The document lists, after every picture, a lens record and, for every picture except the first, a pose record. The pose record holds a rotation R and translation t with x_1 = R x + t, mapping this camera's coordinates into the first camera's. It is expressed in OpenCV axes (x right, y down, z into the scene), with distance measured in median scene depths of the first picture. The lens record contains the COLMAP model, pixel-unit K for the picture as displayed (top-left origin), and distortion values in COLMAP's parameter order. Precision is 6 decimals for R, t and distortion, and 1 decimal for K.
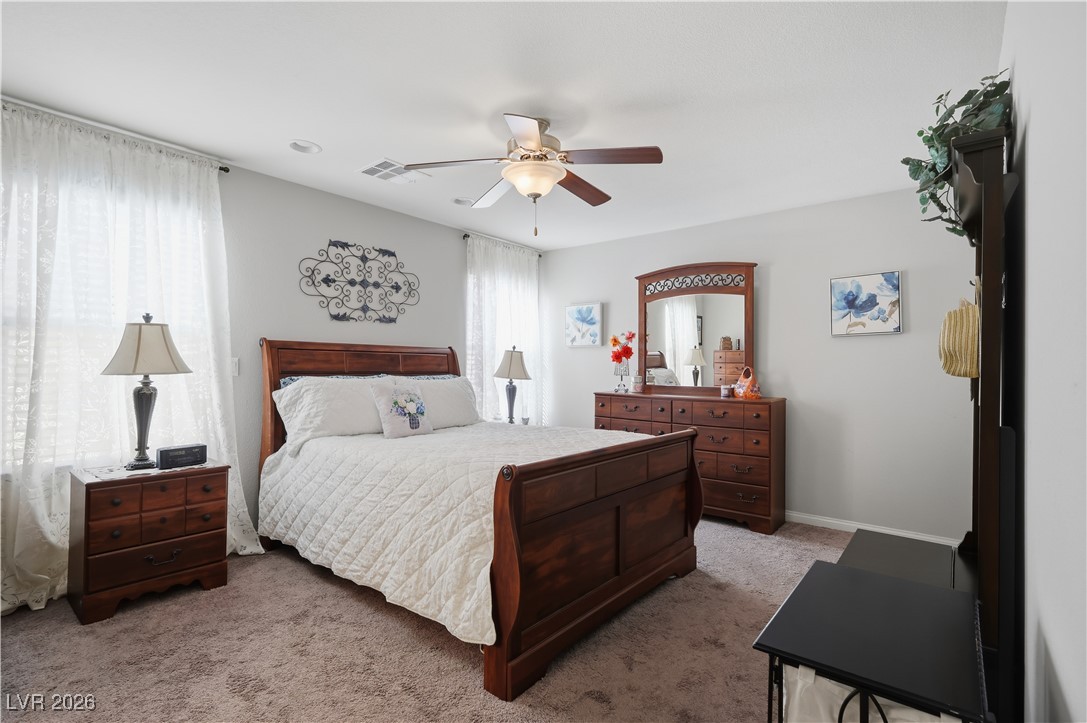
lens RADIAL K [[513.6, 0, 542.6], [0, 513.6, 365.6], [0, 0, 1]] dist [0.002135, 0.000530]
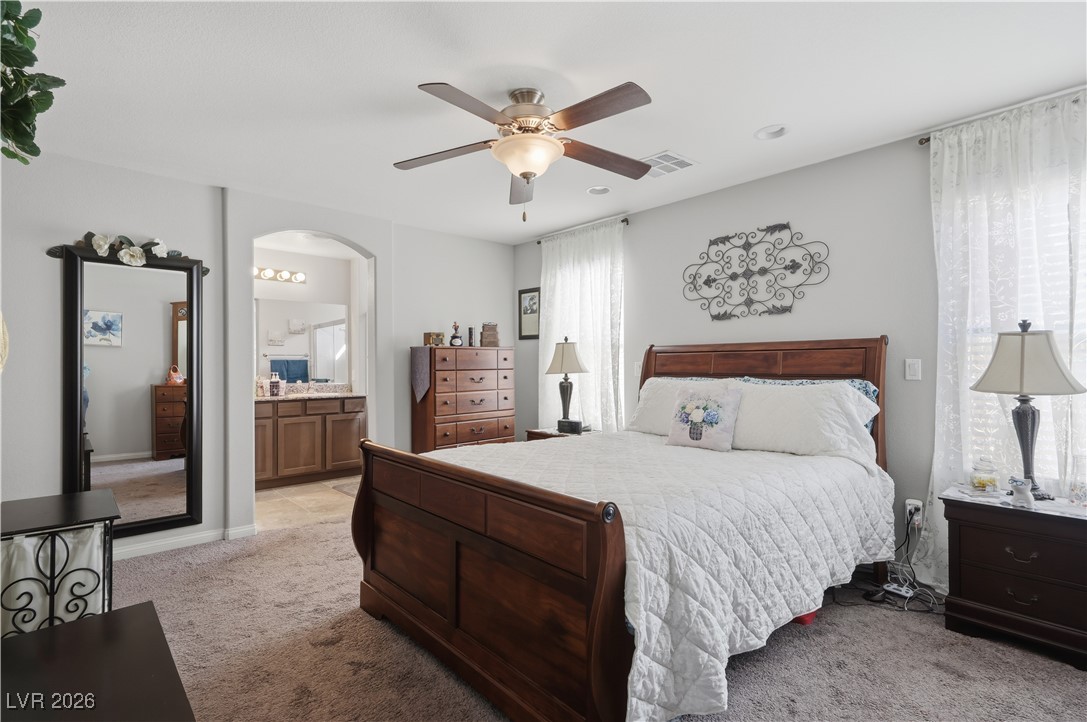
lens RADIAL K [[513.6, 0, 542.6], [0, 513.6, 365.1], [0, 0, 1]] dist [0.002135, 0.000530]
pose [[-0.149119, -0.007557, -0.988790, 0.595727], [0.006138, 0.999944, -0.008568, 0.002535], [0.988800, -0.007347, -0.149065, 0.807049]]
